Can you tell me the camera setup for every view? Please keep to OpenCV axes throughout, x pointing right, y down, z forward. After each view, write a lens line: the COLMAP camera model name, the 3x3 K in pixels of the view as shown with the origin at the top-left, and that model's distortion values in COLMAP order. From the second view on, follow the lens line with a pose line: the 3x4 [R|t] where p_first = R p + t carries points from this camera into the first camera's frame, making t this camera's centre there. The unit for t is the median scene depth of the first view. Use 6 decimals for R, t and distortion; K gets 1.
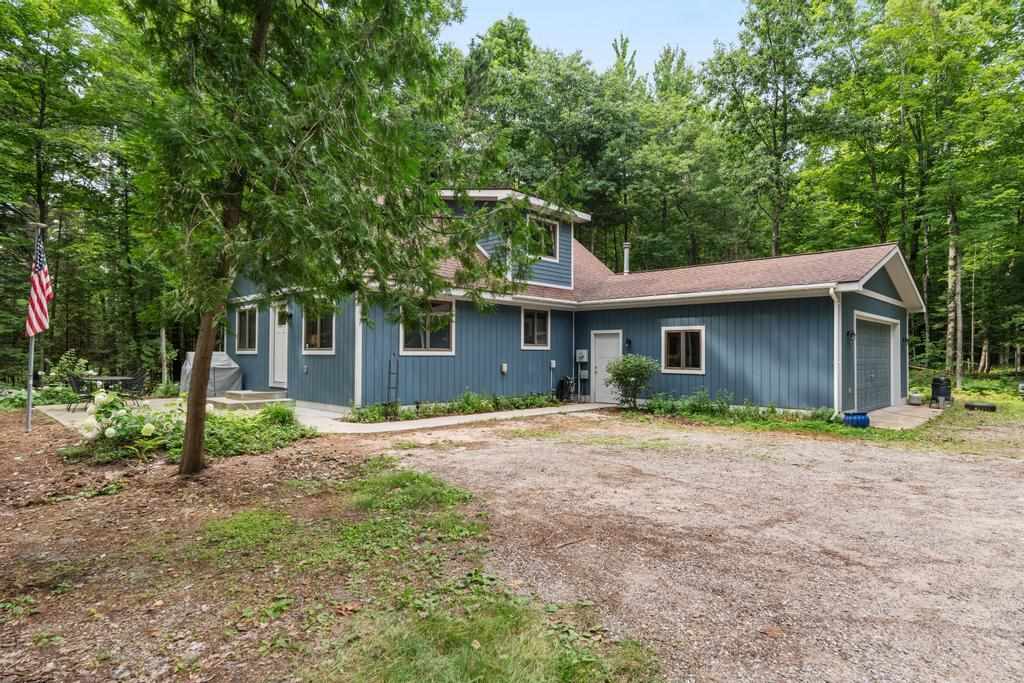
lens RADIAL K [[582.4, 0, 509.1], [0, 582.4, 344.9], [0, 0, 1]] dist [-0.002584, 0.000936]
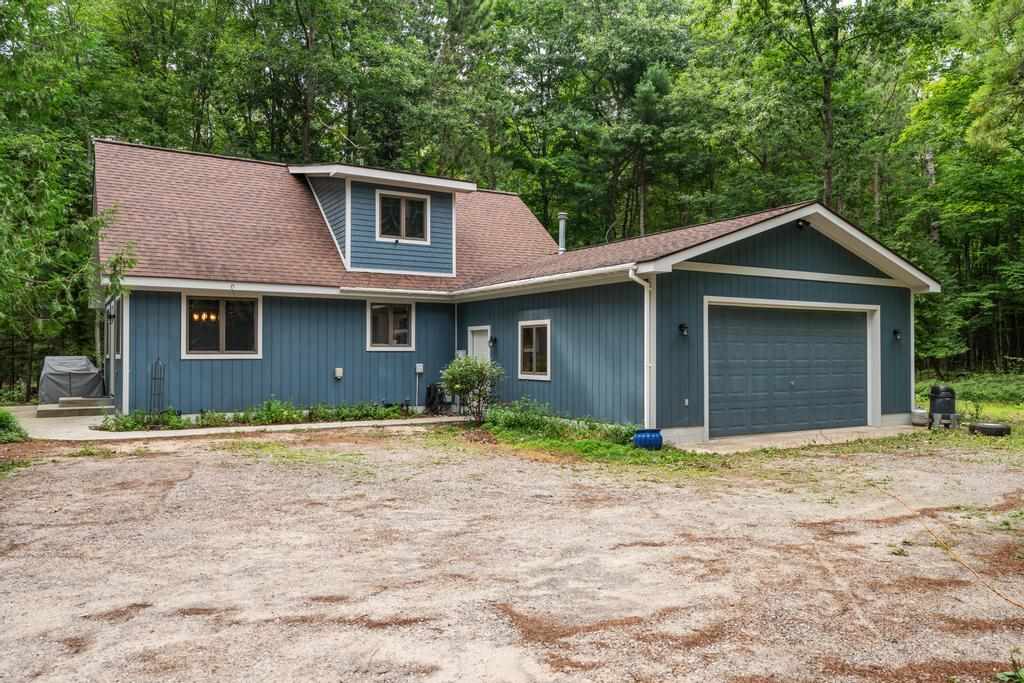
lens RADIAL K [[786.0, 0, 513.6], [0, 786.0, 340.8], [0, 0, 1]] dist [0.013253, 0.006222]
pose [[0.967694, -0.012452, -0.251820, 0.496516], [0.011693, 0.999921, -0.004509, 0.000650], [0.251857, 0.001419, 0.967763, -0.046599]]
